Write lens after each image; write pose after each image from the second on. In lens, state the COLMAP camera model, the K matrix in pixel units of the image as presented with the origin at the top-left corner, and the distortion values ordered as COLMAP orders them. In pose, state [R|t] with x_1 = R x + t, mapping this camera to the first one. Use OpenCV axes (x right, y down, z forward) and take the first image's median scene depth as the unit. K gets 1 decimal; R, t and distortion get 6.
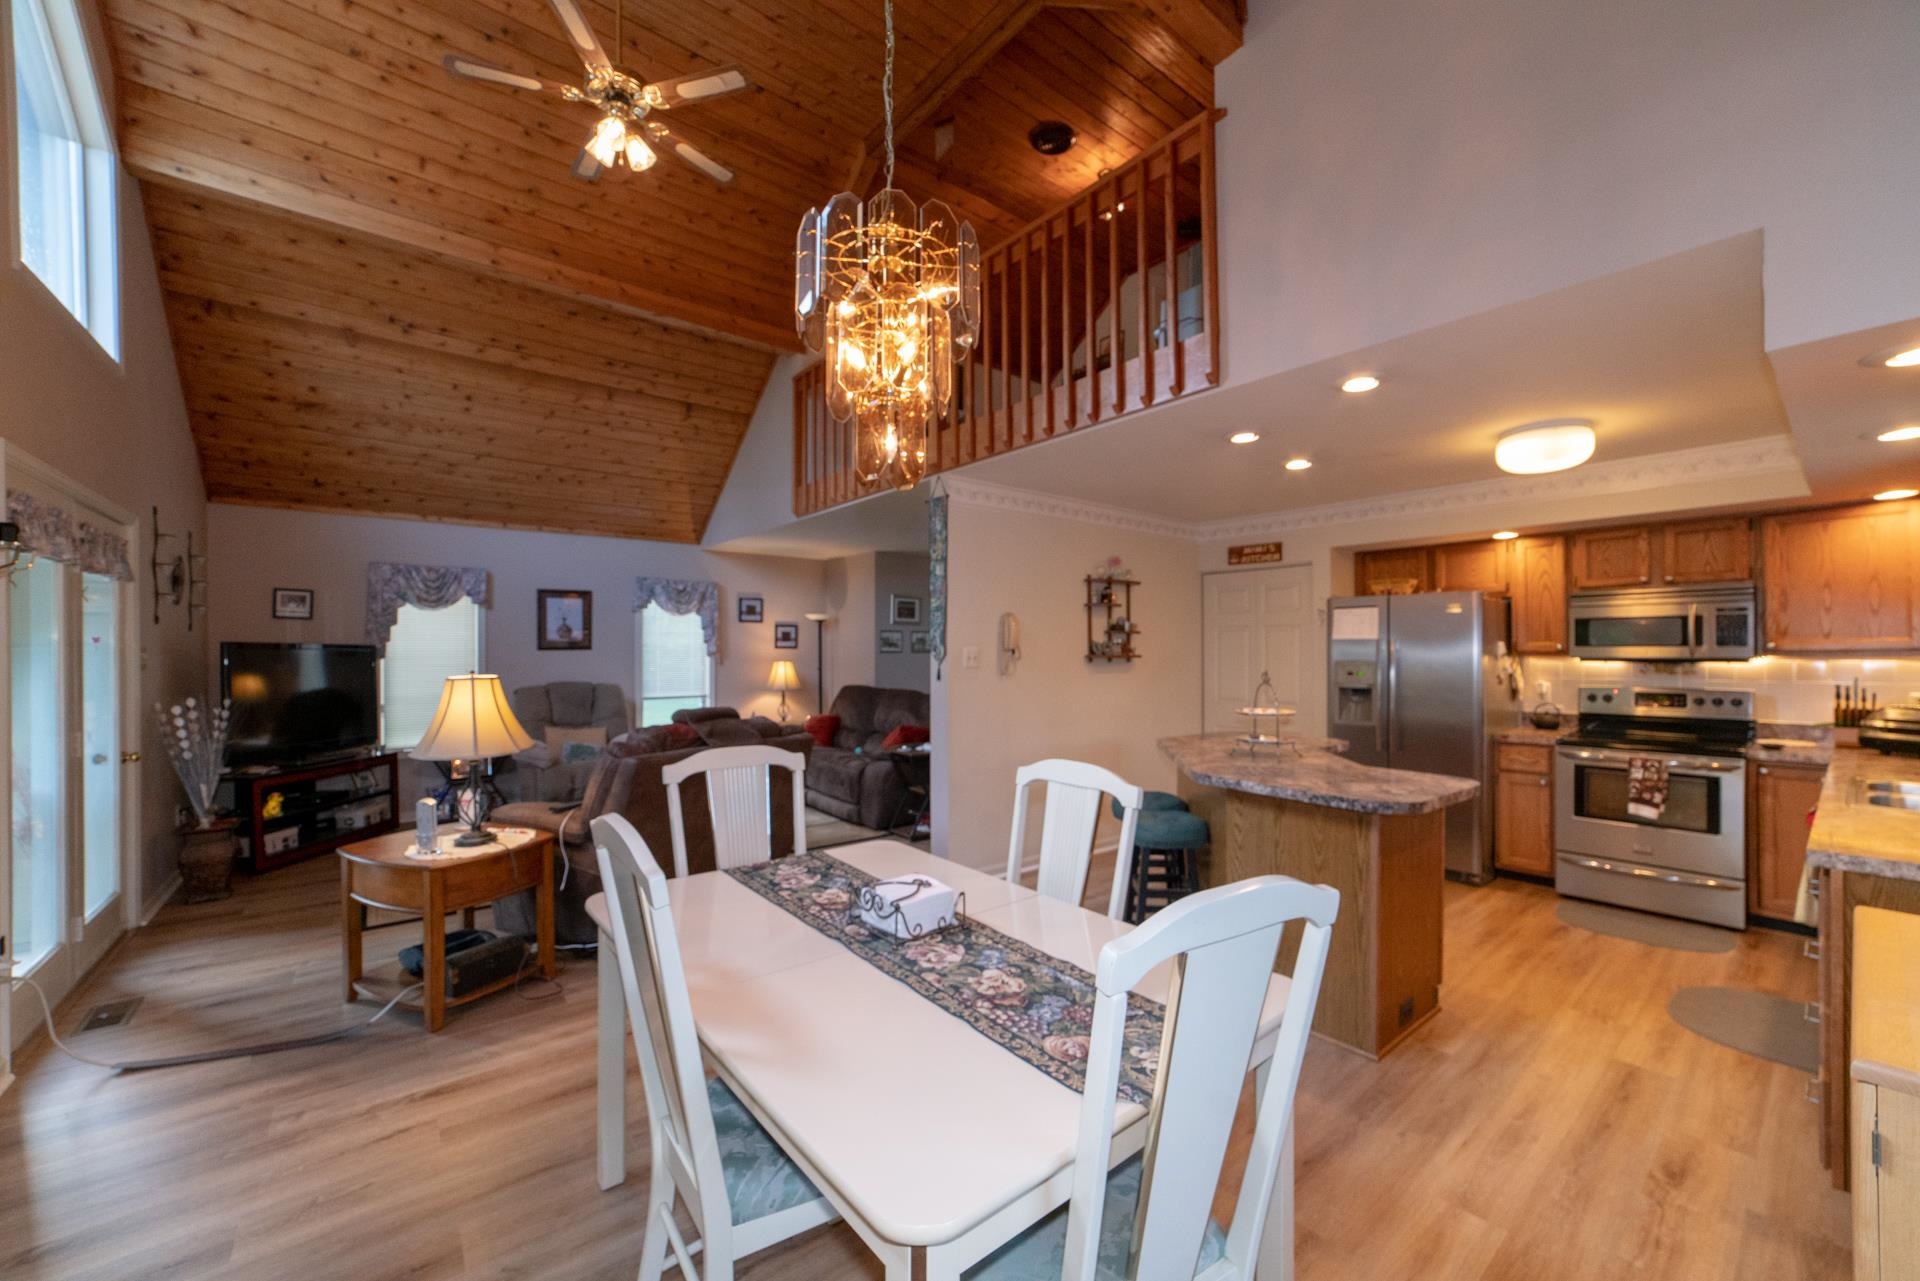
lens RADIAL K [[736.8, 0, 963.5], [0, 736.8, 652.1], [0, 0, 1]] dist [-0.024634, 0.008769]
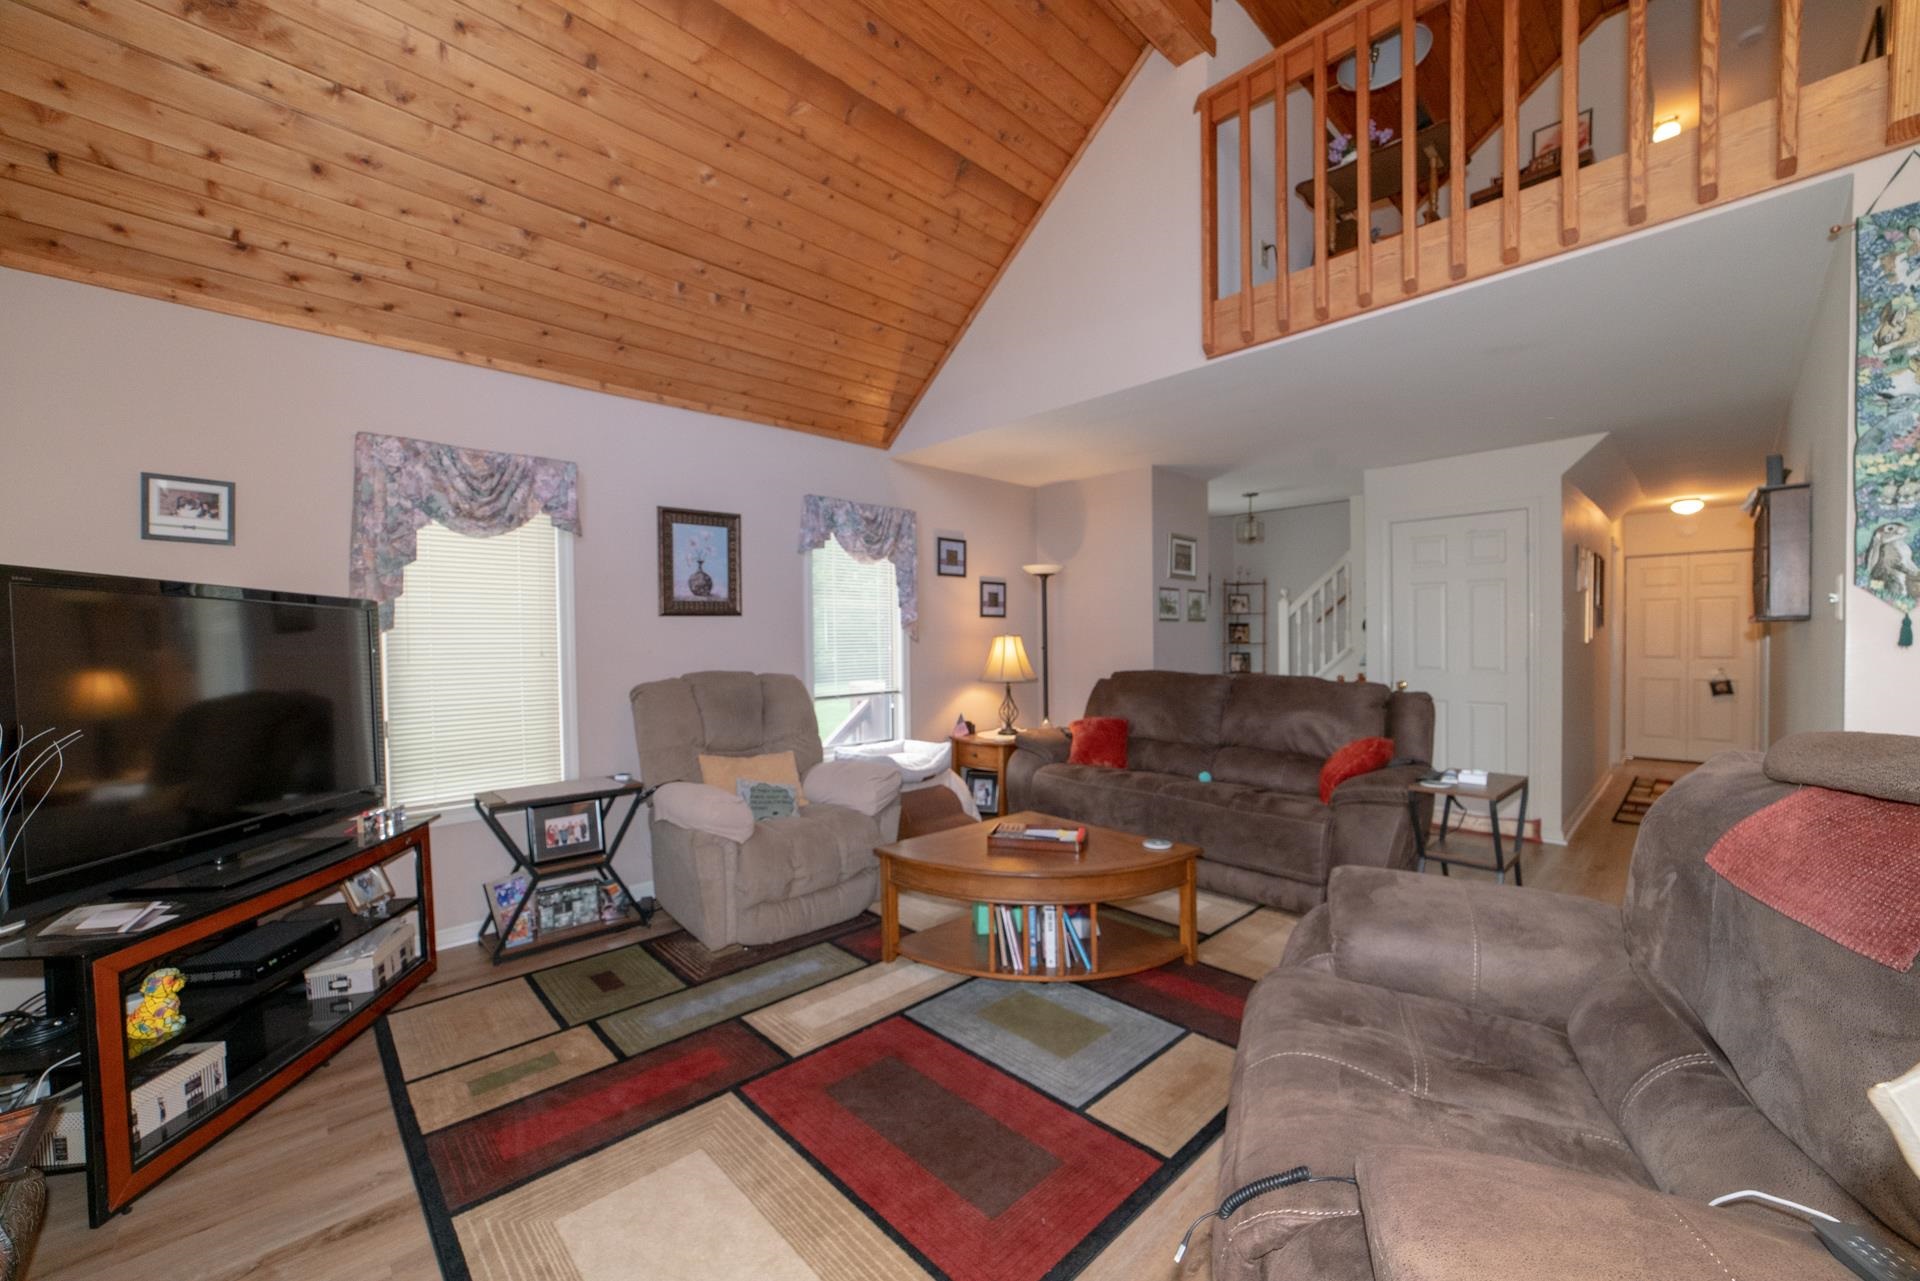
lens RADIAL K [[736.8, 0, 963.5], [0, 736.8, 652.1], [0, 0, 1]] dist [-0.024634, 0.008769]
pose [[0.996510, -0.013649, 0.082353, -0.423416], [0.012218, 0.999766, 0.017851, 0.018597], [-0.082578, -0.016783, 0.996443, 0.447598]]
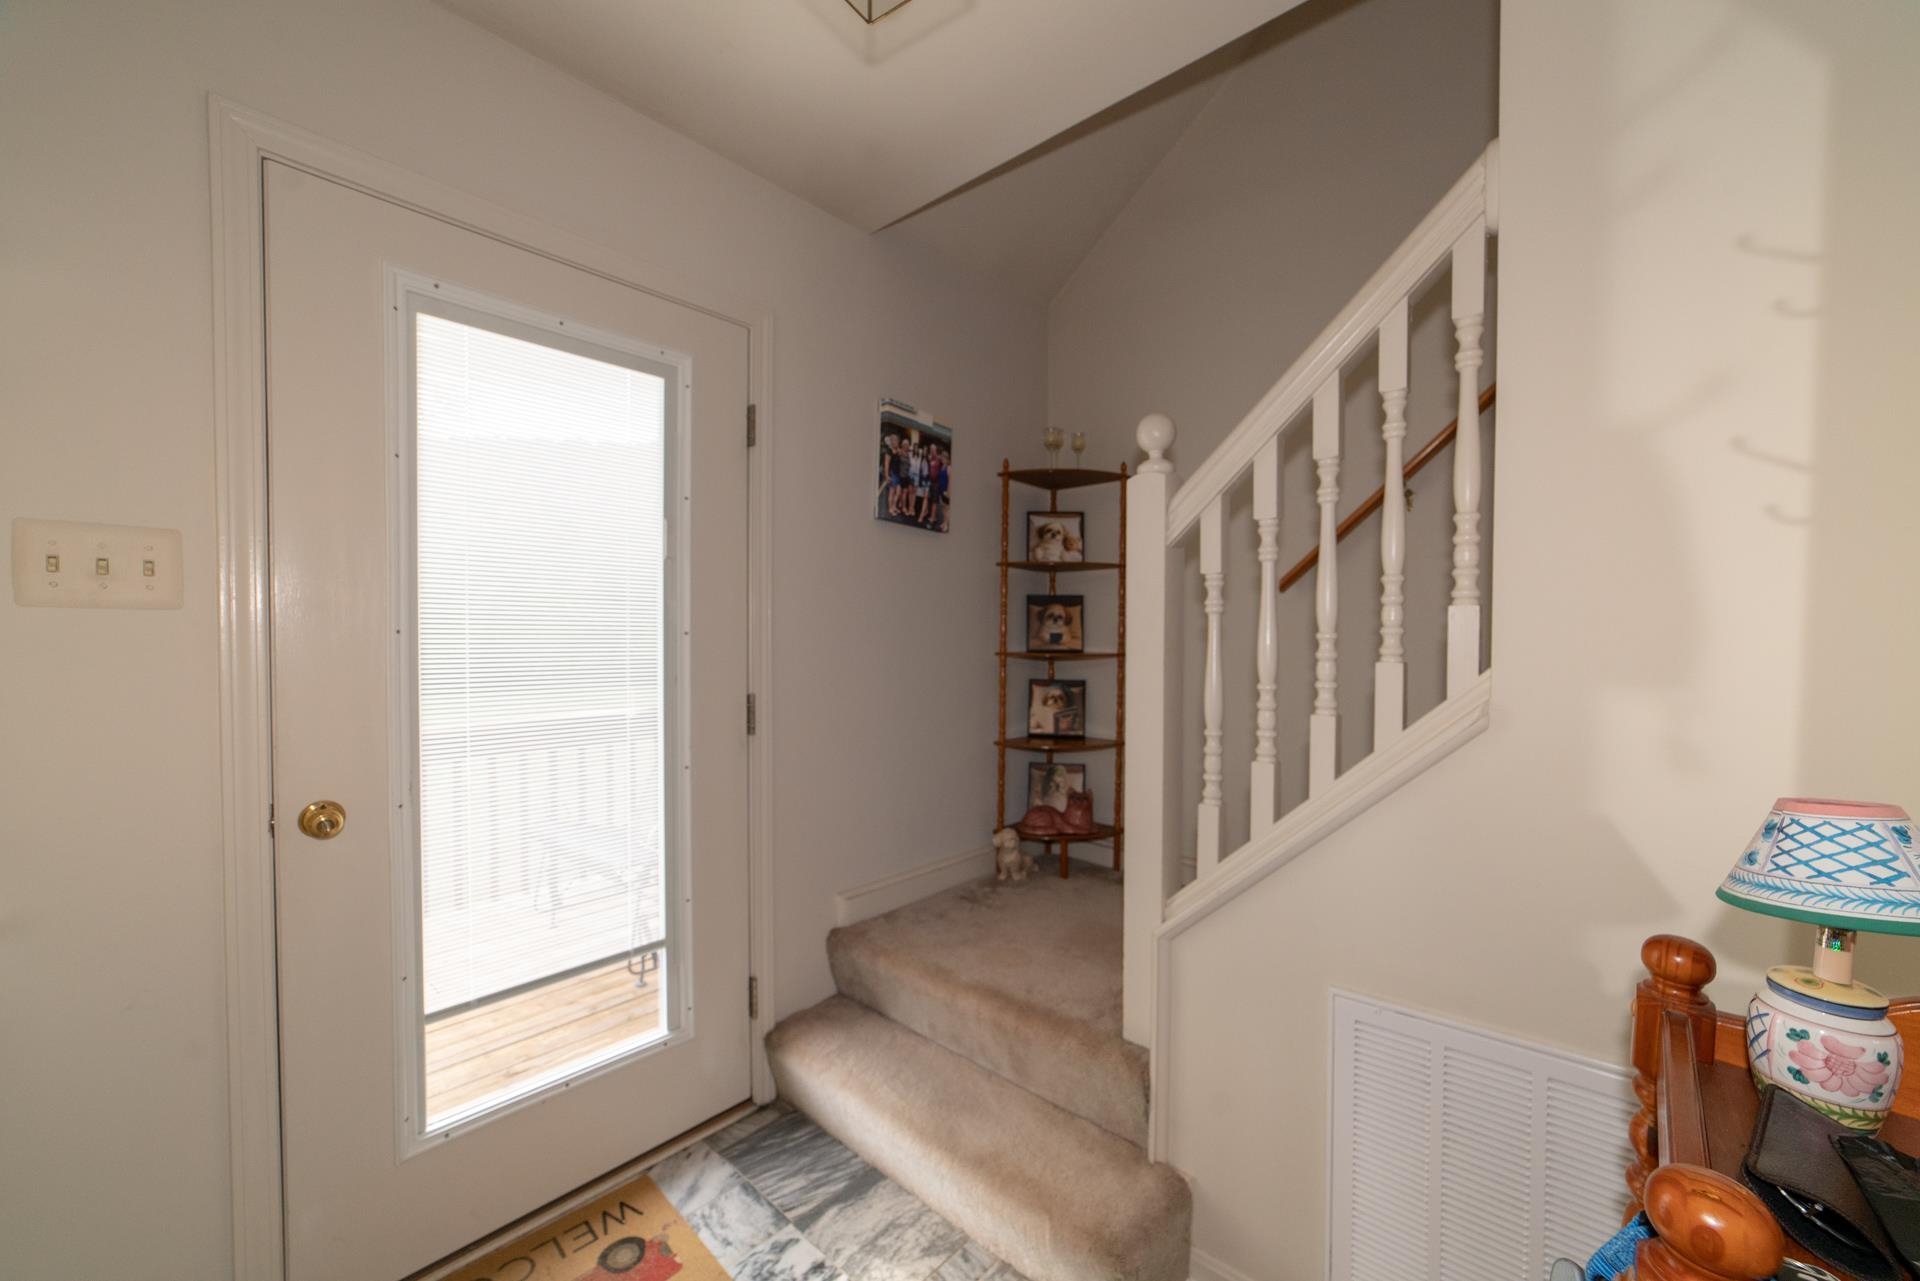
lens RADIAL K [[736.8, 0, 963.5], [0, 736.8, 652.1], [0, 0, 1]] dist [-0.024634, 0.008769]
pose [[0.986807, -0.002996, 0.161874, 0.034829], [-0.000726, 0.999737, 0.022925, 0.021628], [-0.161900, -0.022740, 0.986545, 1.253316]]
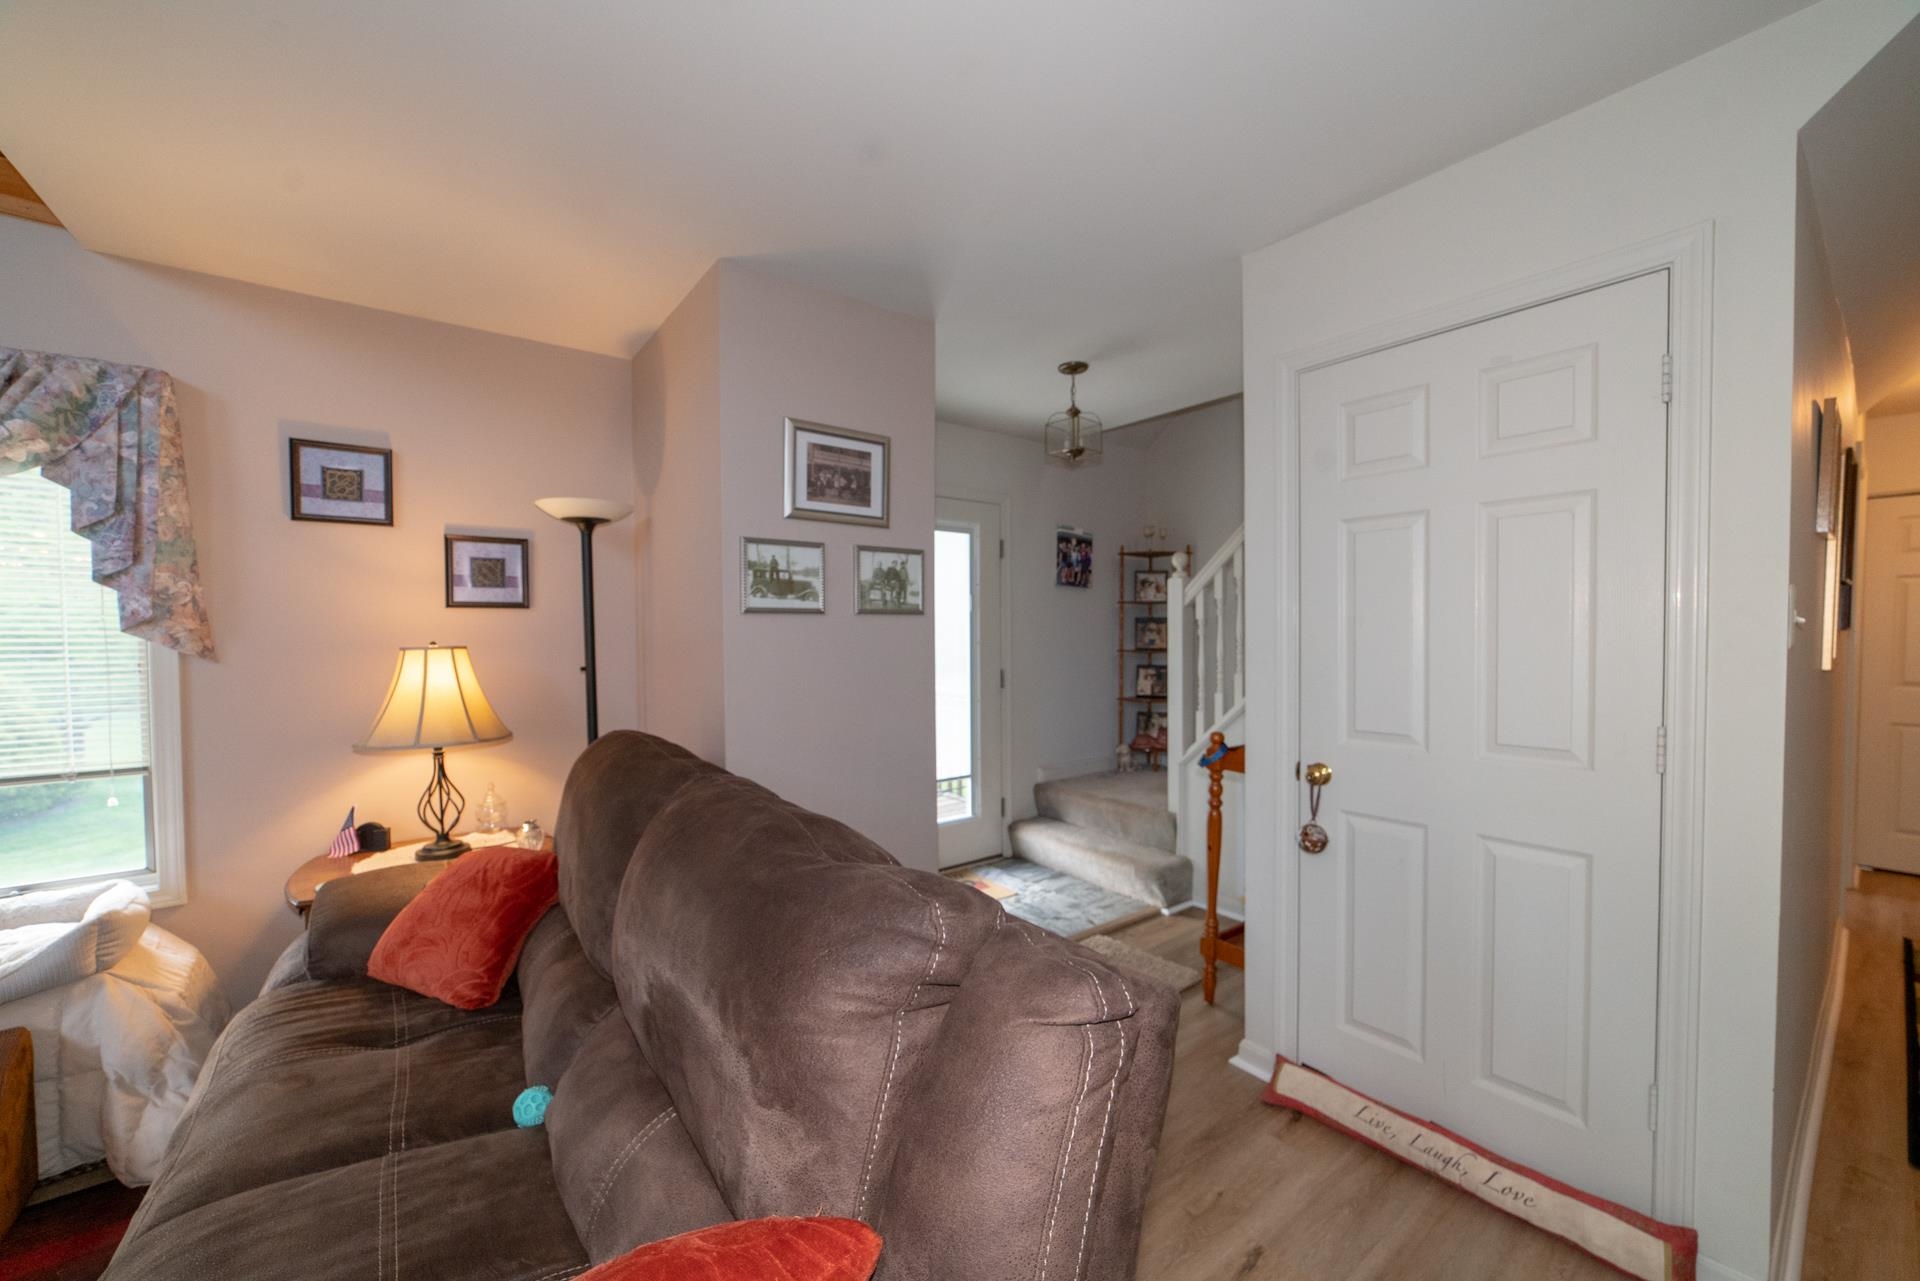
lens RADIAL K [[736.8, 0, 963.5], [0, 736.8, 652.1], [0, 0, 1]] dist [-0.024634, 0.008769]
pose [[0.999761, -0.009547, -0.019672, -0.026158], [0.010079, 0.999581, 0.027126, 0.010960], [0.019405, -0.027318, 0.999438, 0.884104]]
